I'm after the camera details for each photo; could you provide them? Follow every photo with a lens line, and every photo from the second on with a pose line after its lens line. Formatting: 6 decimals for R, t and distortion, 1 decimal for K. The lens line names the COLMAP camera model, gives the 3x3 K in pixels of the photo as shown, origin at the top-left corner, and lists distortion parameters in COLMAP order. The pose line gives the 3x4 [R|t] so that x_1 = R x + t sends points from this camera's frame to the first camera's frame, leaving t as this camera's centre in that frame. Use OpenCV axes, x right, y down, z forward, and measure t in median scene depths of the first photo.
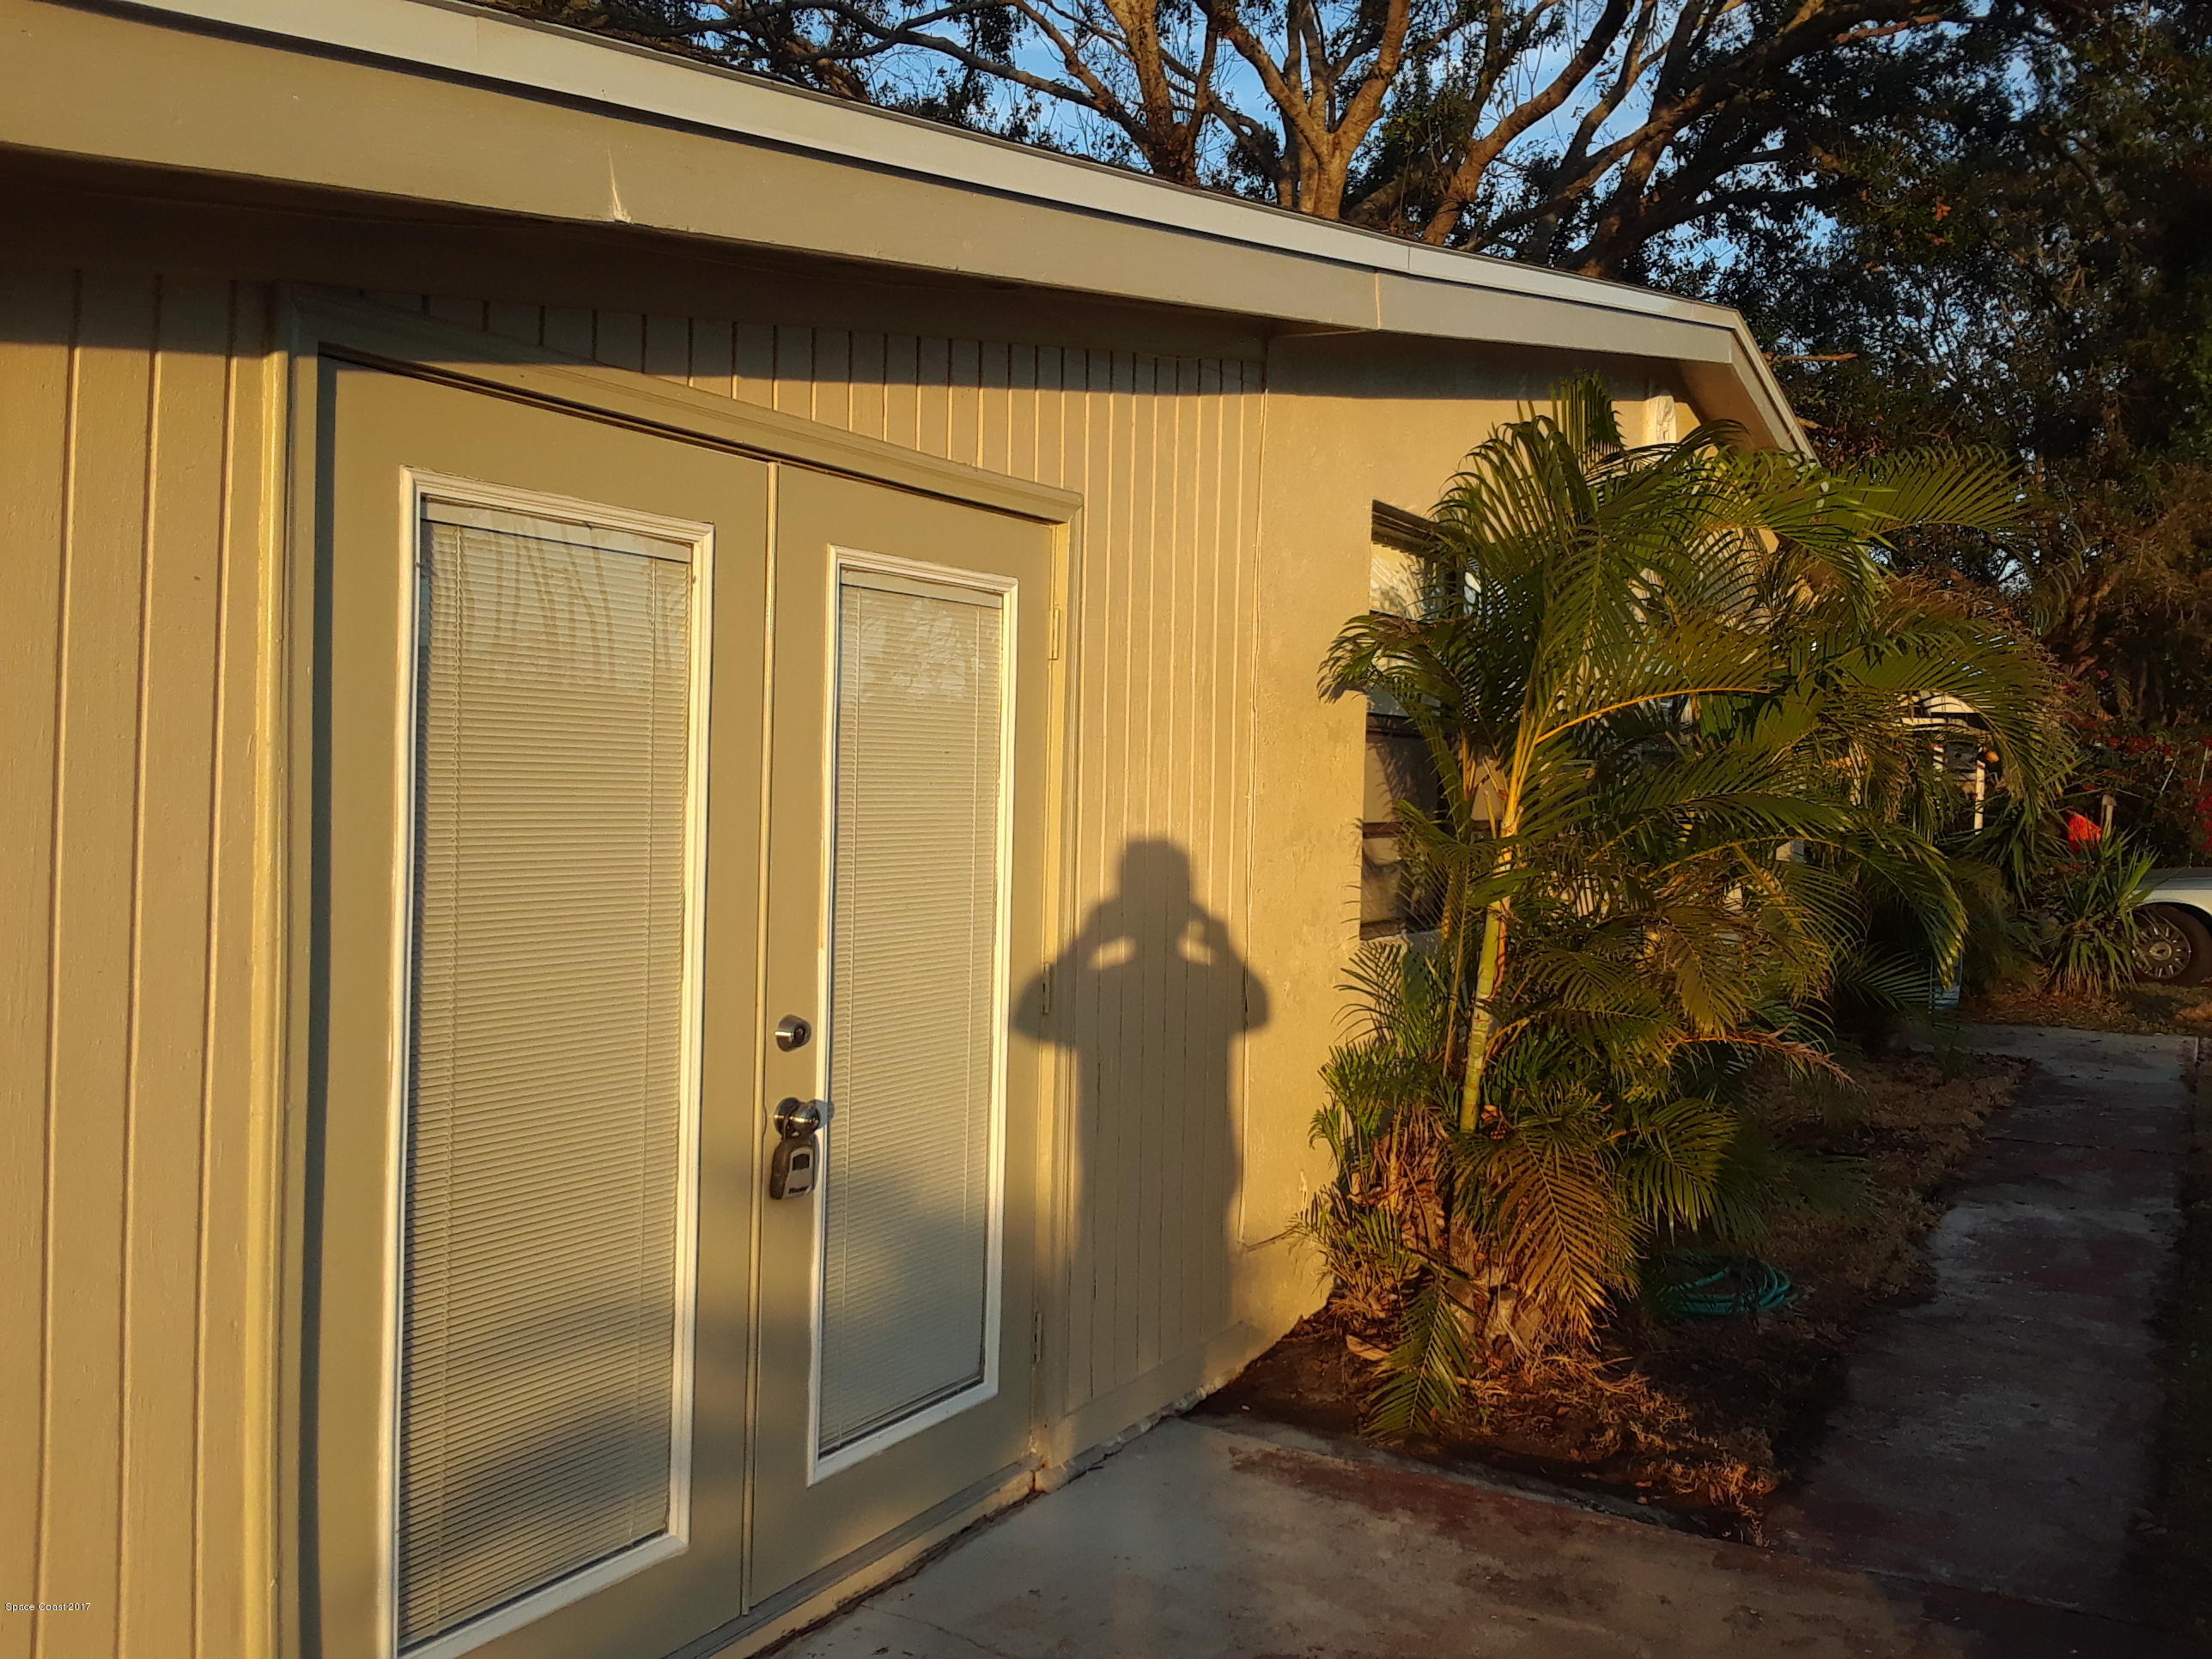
lens RADIAL K [[1928.5, 0, 1123.8], [0, 1928.5, 796.2], [0, 0, 1]] dist [0.069835, -0.109621]
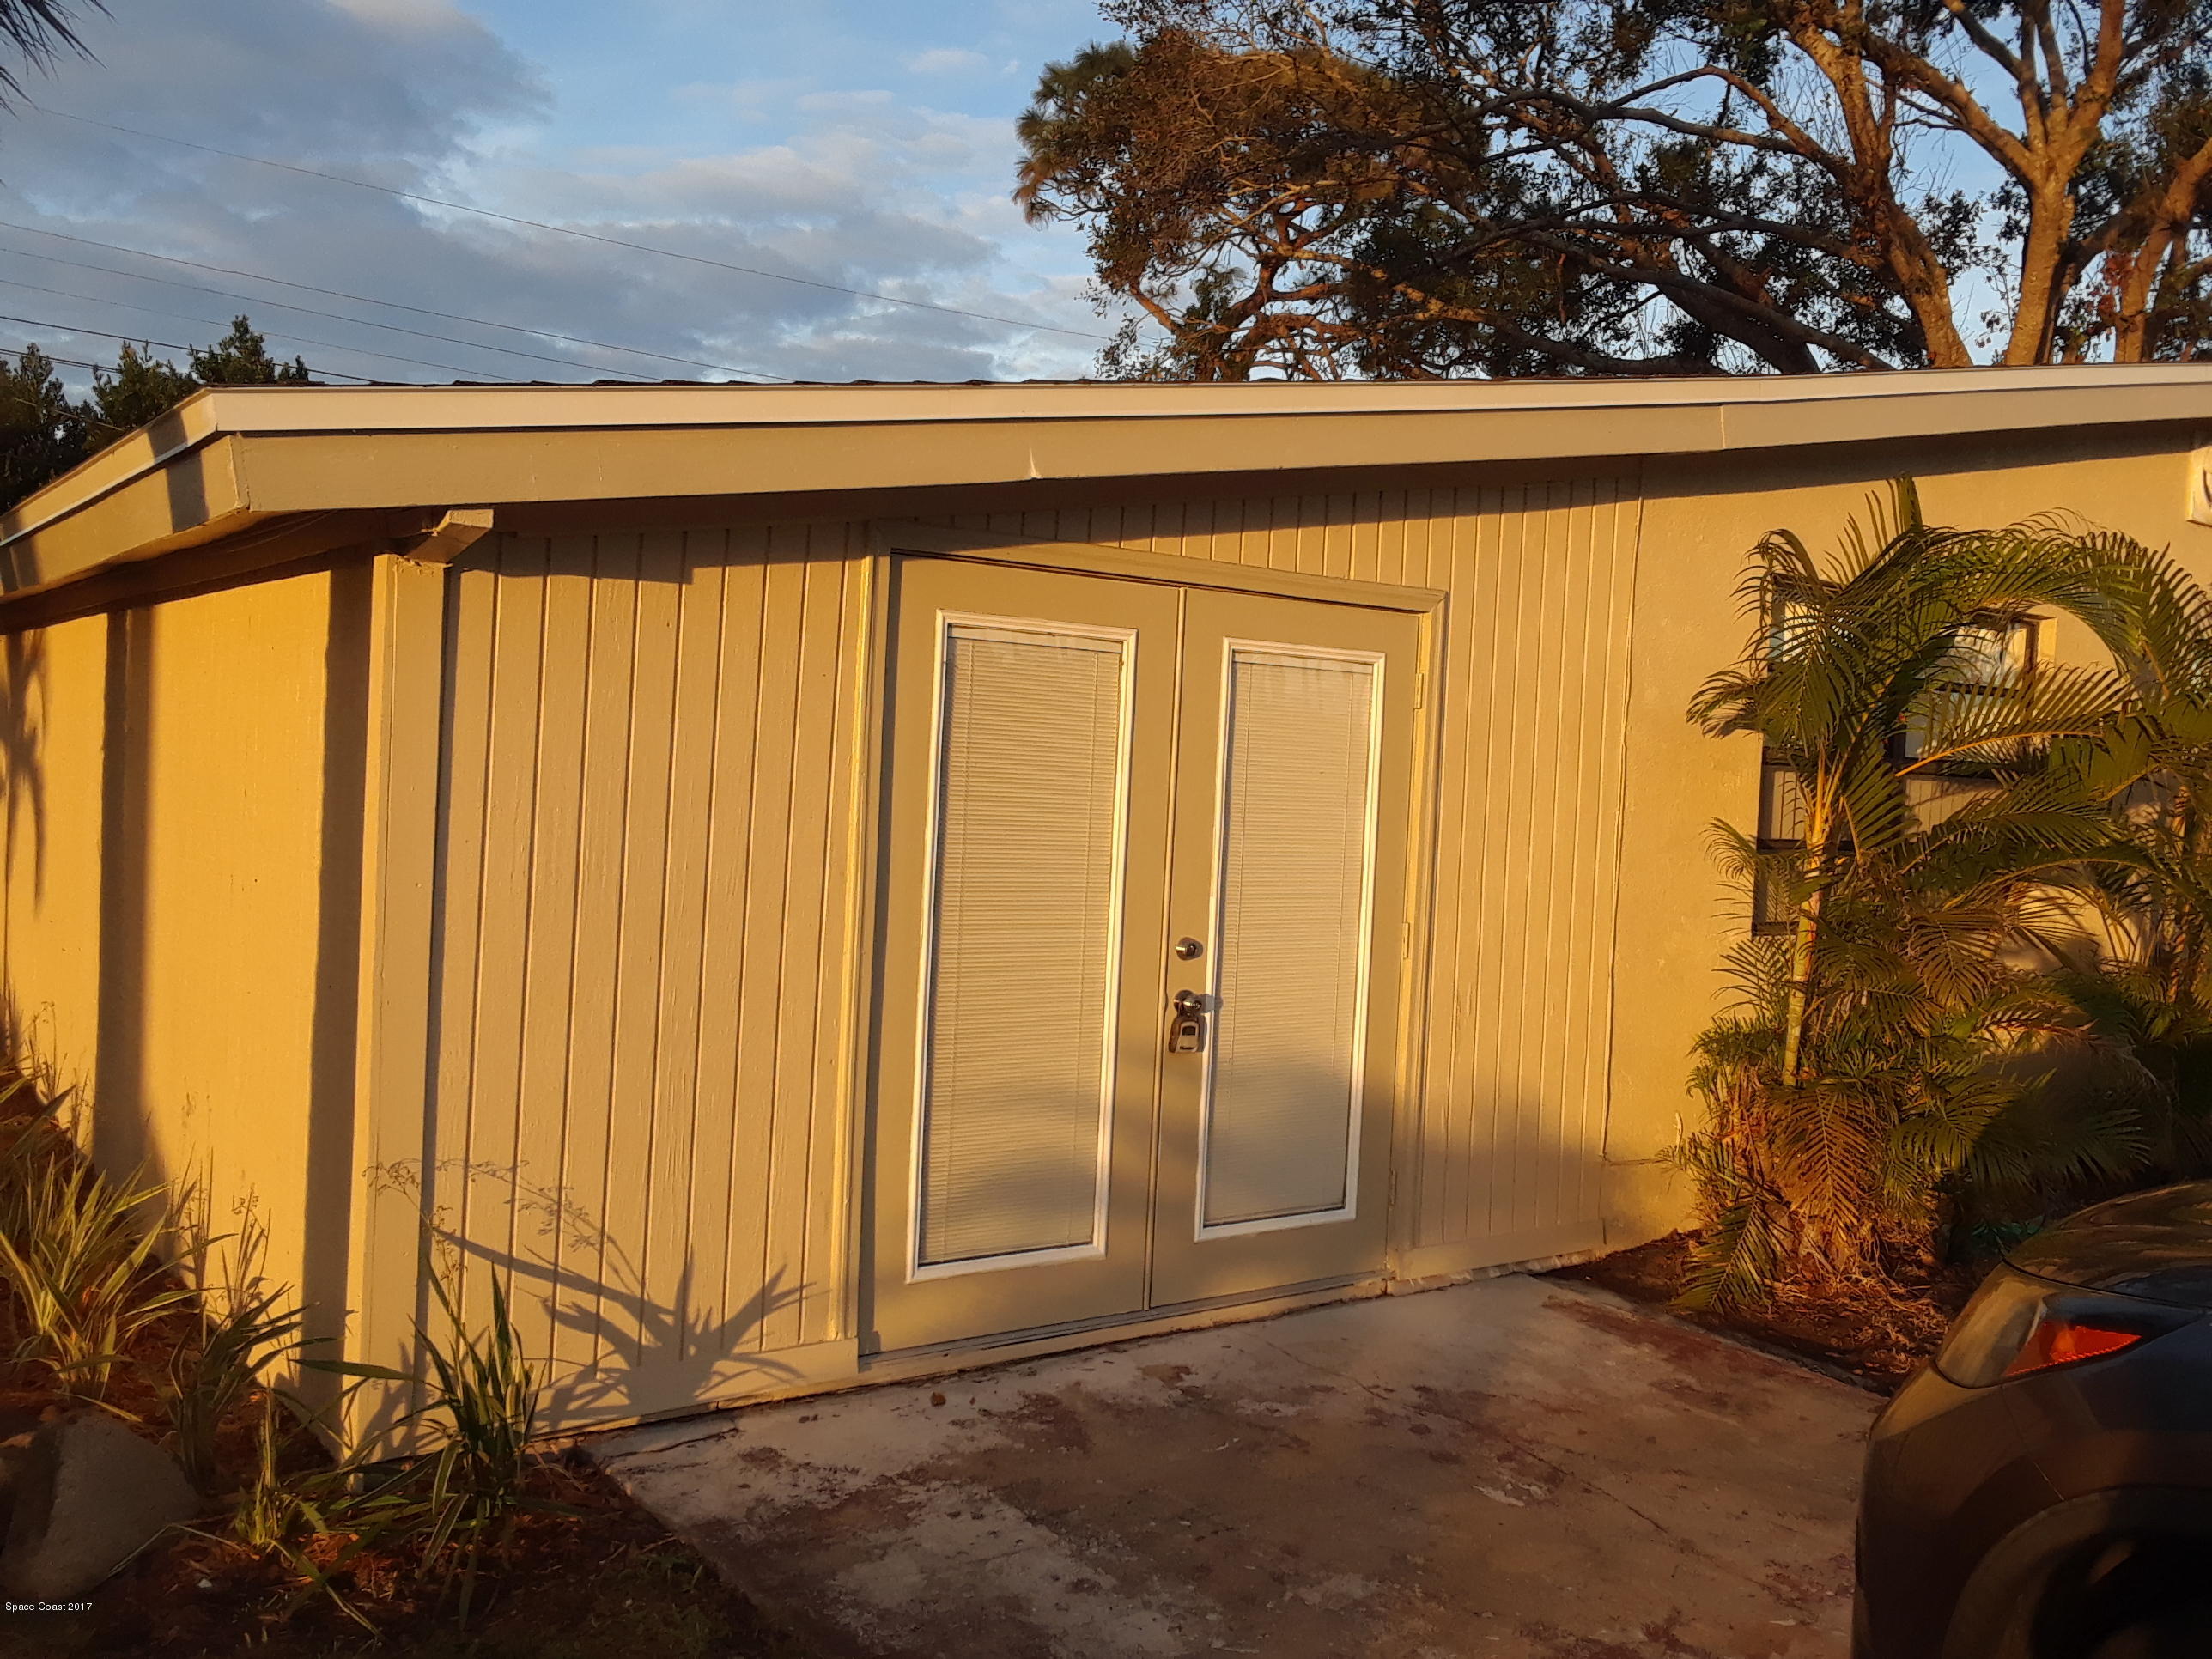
lens RADIAL K [[1928.5, 0, 1123.8], [0, 1928.5, 796.2], [0, 0, 1]] dist [0.069835, -0.109621]
pose [[0.913526, 0.029971, -0.405676, 0.395926], [-0.032453, 0.999473, 0.000762, -0.001079], [0.405485, 0.012469, 0.914017, -0.436302]]
